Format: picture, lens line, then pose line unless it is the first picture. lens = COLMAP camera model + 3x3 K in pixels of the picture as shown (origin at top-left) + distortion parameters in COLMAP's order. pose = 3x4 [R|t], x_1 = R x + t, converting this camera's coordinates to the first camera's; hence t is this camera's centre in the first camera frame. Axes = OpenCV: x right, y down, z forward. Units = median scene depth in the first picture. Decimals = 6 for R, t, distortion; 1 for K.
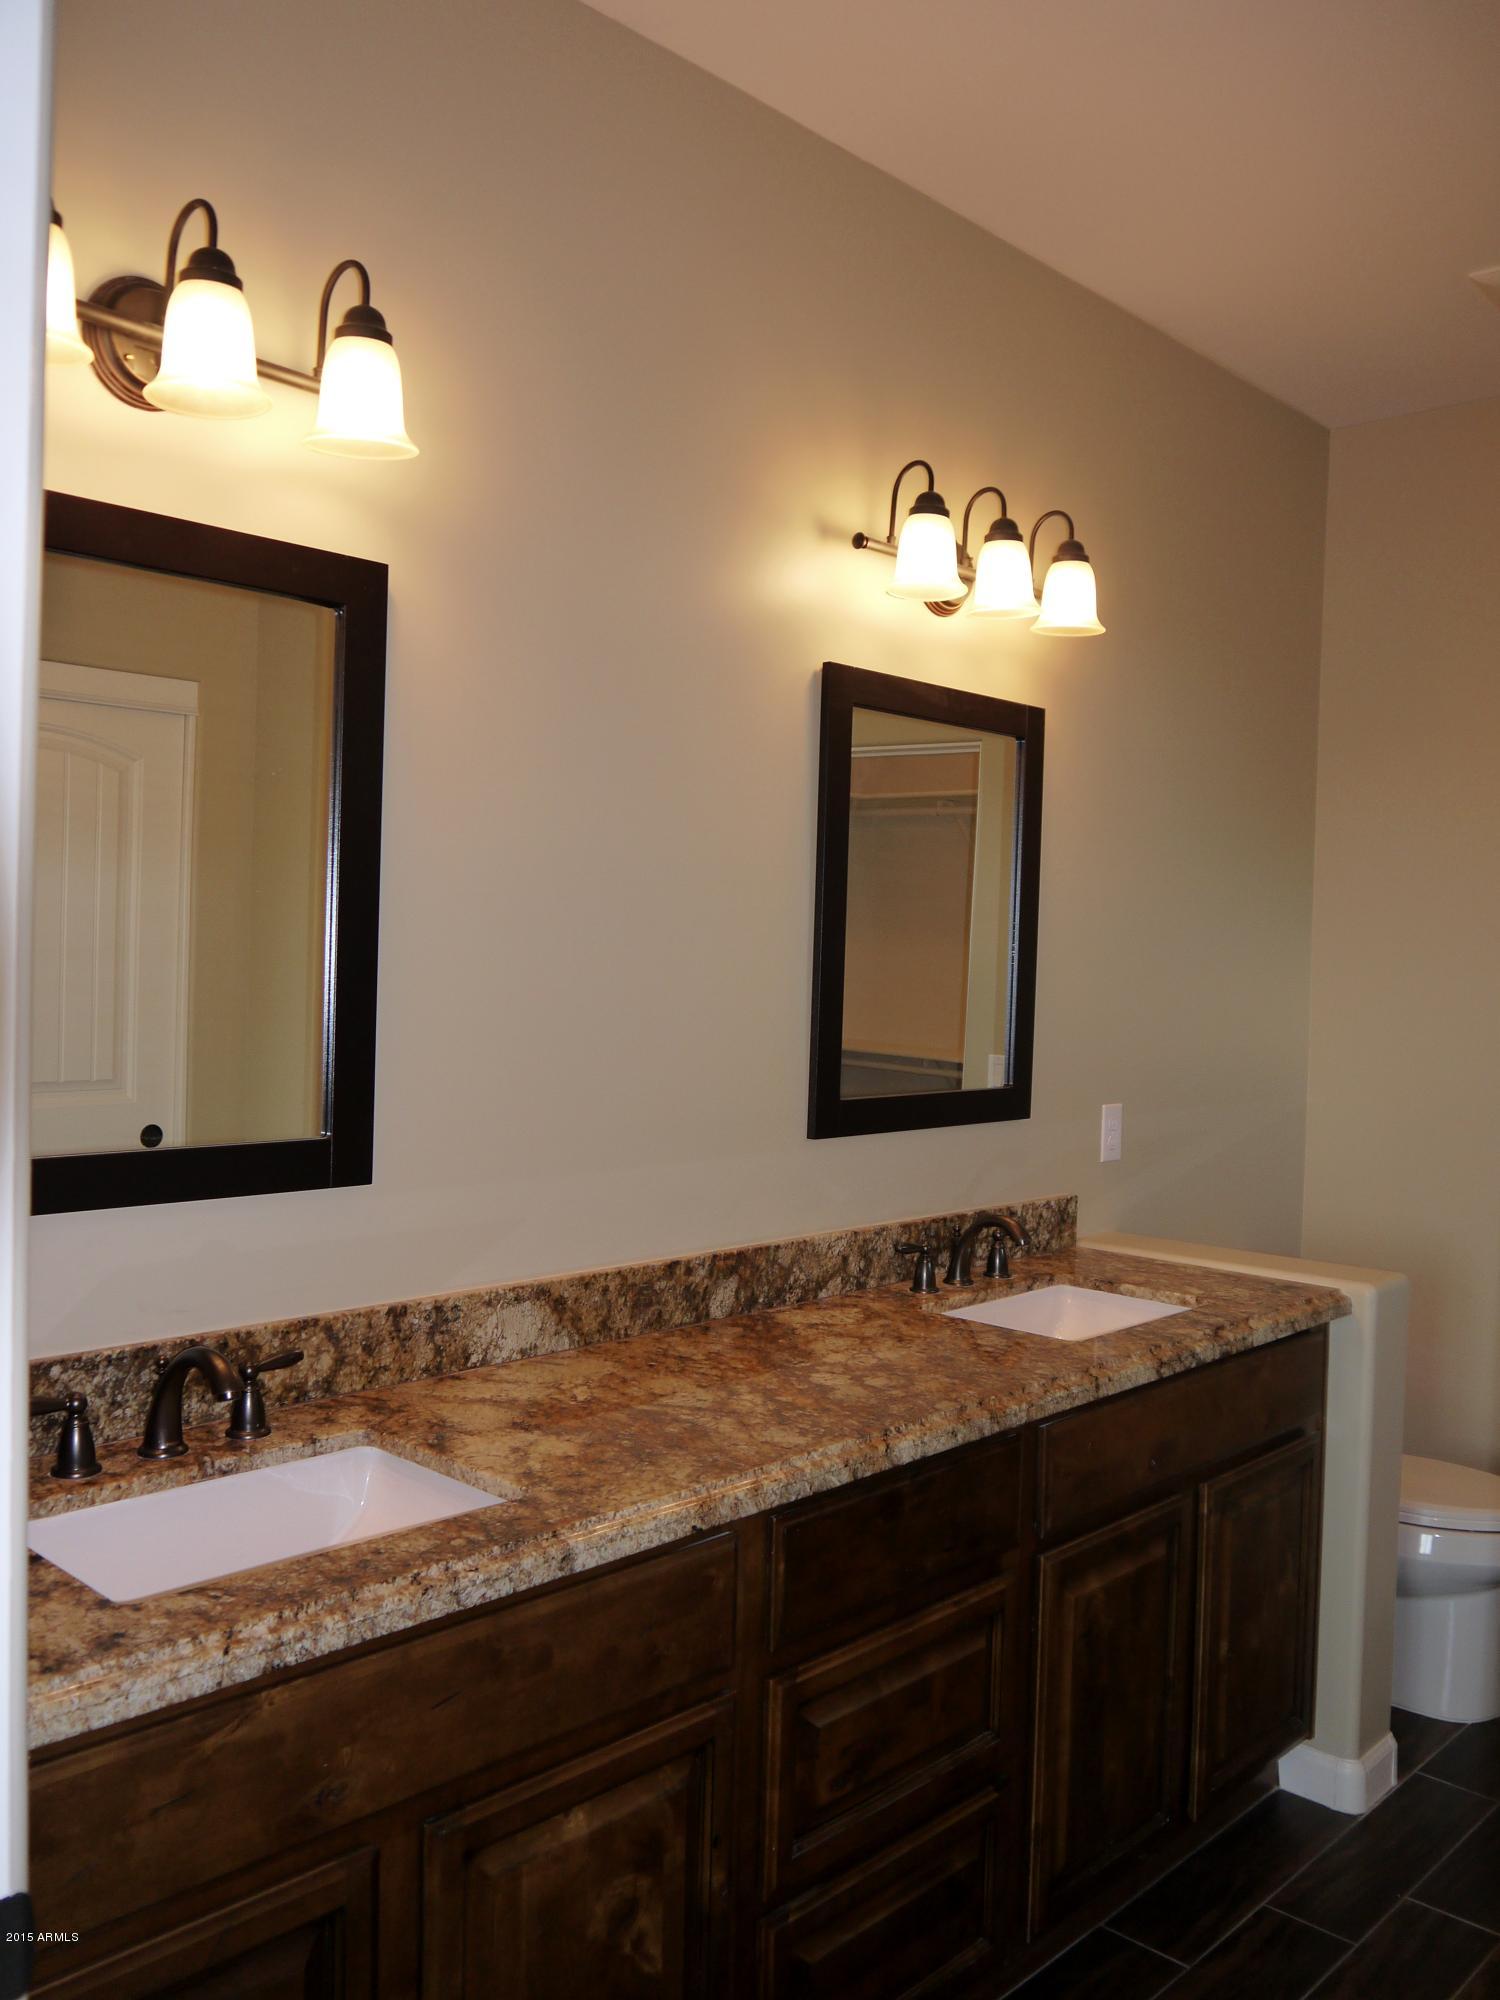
lens RADIAL K [[1660.5, 0, 749.5], [0, 1660.5, 997.1], [0, 0, 1]] dist [-0.043302, 0.017850]
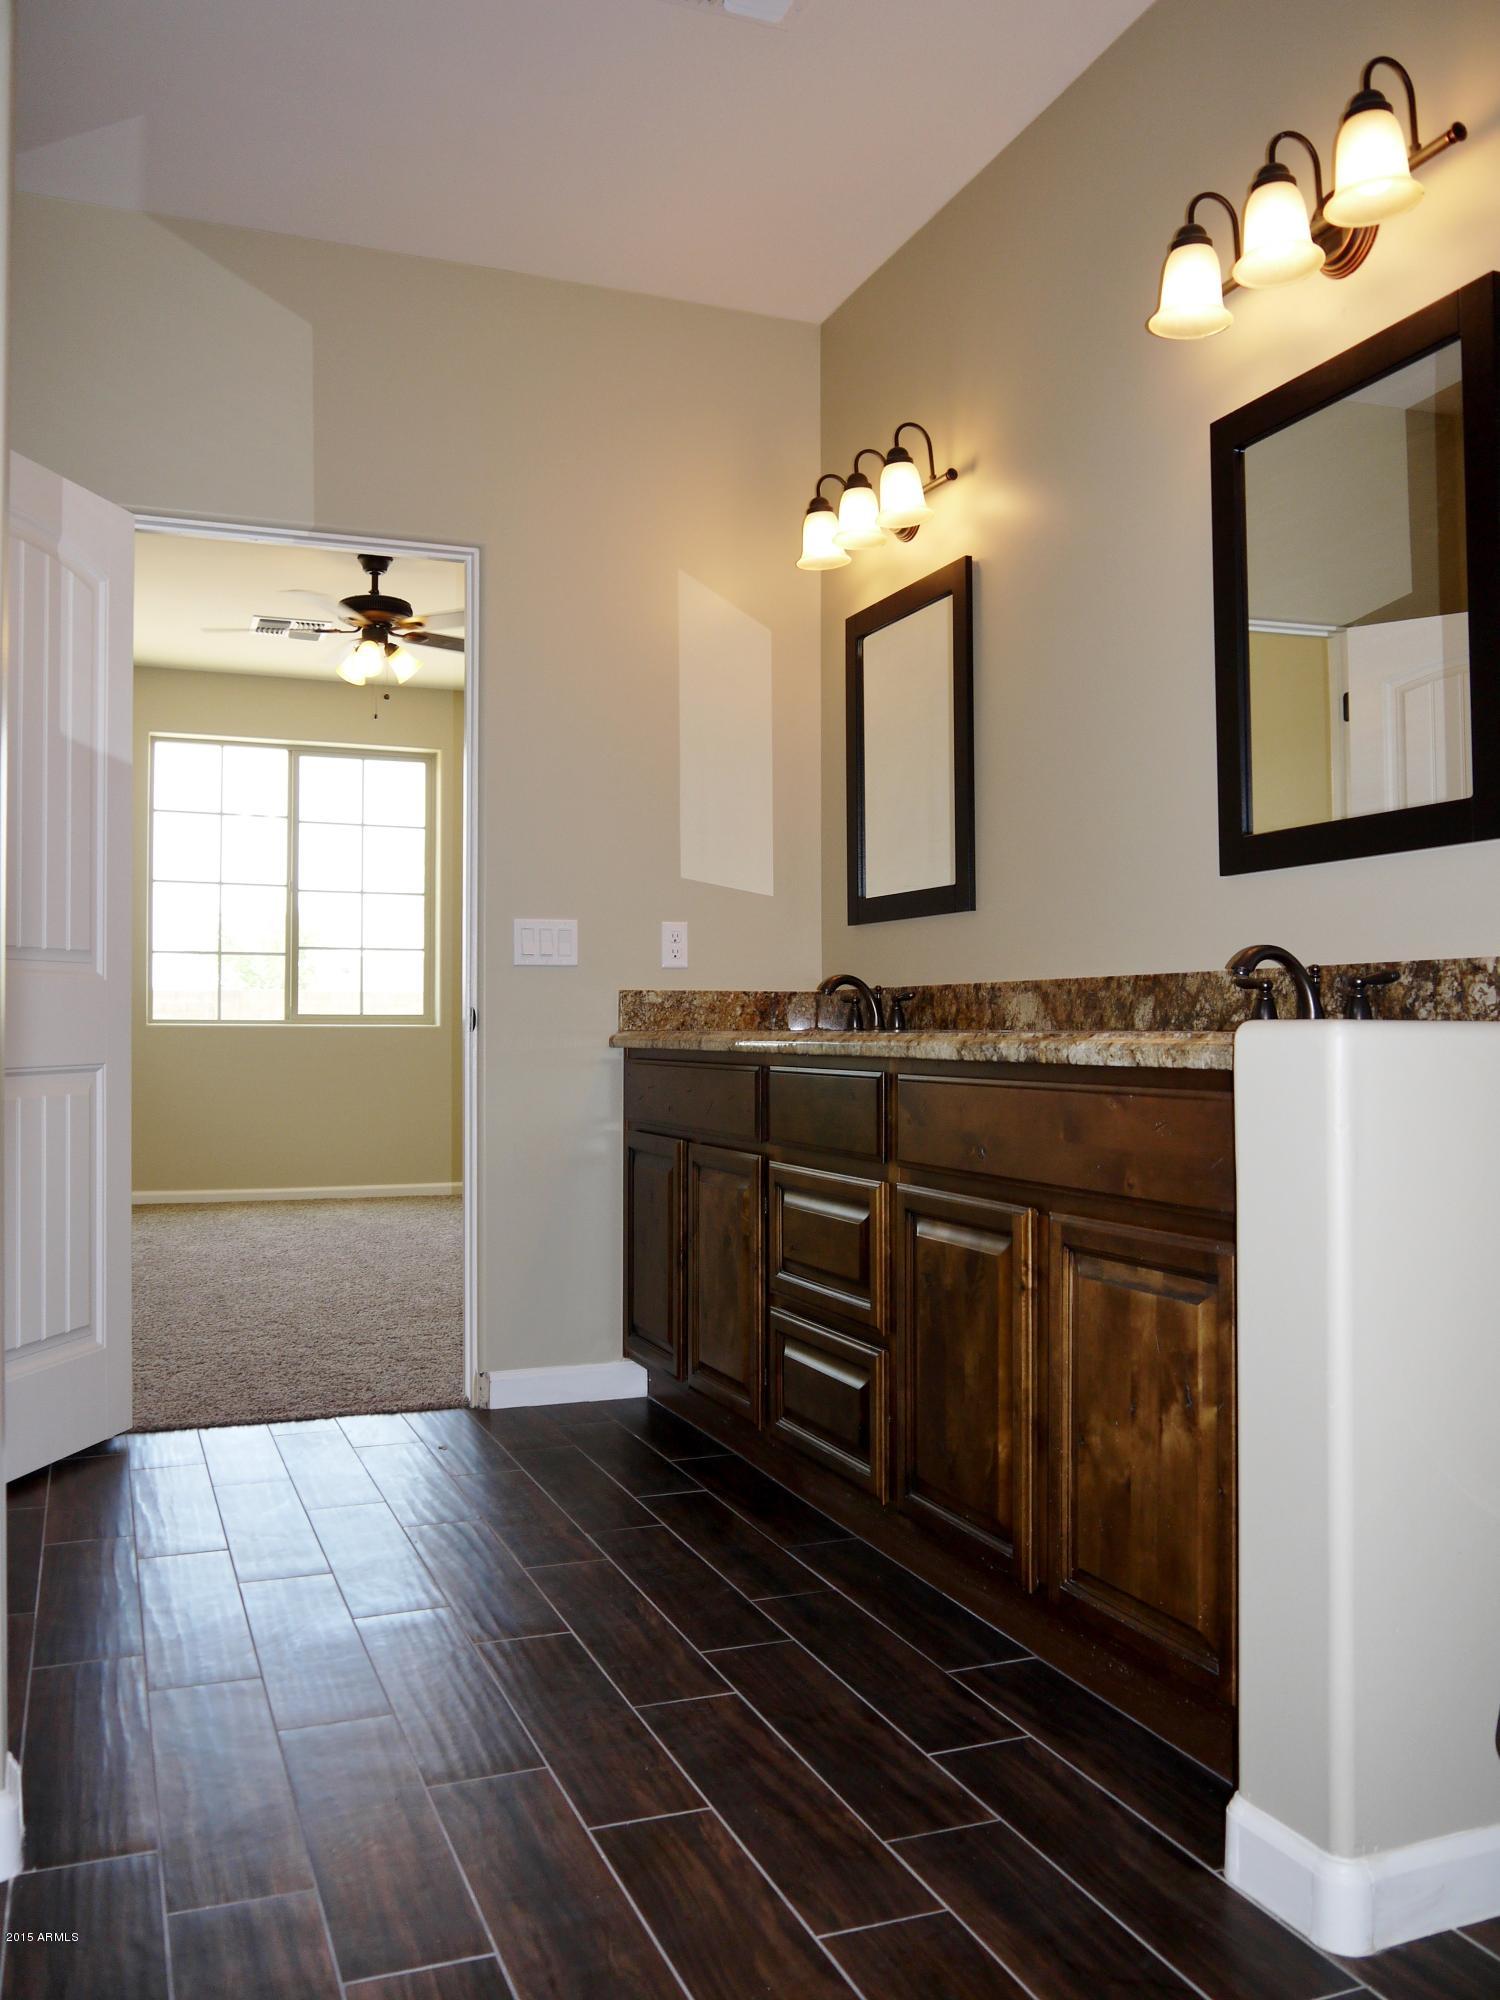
lens RADIAL K [[1660.5, 0, 749.9], [0, 1660.5, 1001.9], [0, 0, 1]] dist [-0.043302, 0.017850]
pose [[-0.420016, -0.040339, -0.906620, 1.198878], [-0.034219, 0.999005, -0.028597, 0.222633], [0.906872, 0.019013, -0.420978, 1.275300]]
